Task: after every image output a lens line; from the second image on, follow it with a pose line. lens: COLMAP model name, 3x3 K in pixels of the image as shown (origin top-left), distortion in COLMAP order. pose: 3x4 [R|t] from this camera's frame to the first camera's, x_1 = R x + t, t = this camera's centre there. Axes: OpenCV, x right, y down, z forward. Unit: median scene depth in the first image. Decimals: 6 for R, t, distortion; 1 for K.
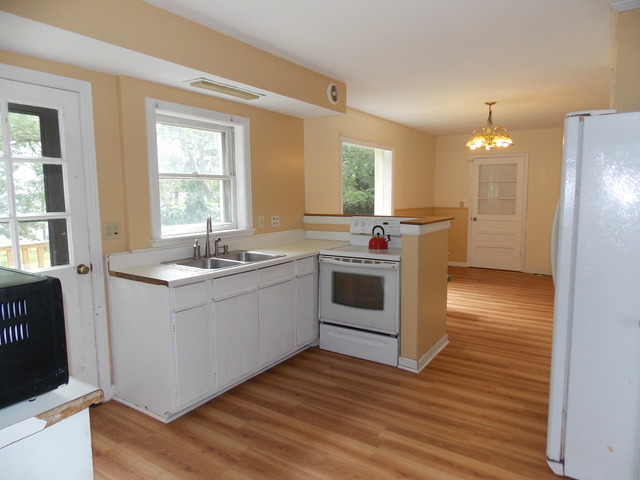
lens RADIAL K [[419.8, 0, 320.0], [0, 419.8, 240.0], [0, 0, 1]] dist [-0.002966, 0.000546]
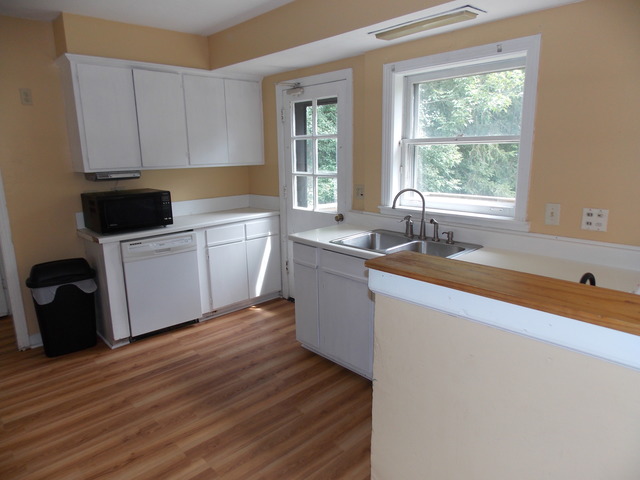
lens RADIAL K [[419.8, 0, 320.0], [0, 419.8, 240.0], [0, 0, 1]] dist [-0.002966, 0.000546]
pose [[-0.229279, 0.220762, -0.947995, 0.679236], [-0.088386, 0.965195, 0.246144, -0.171593], [0.969340, 0.140225, -0.201787, 1.136098]]
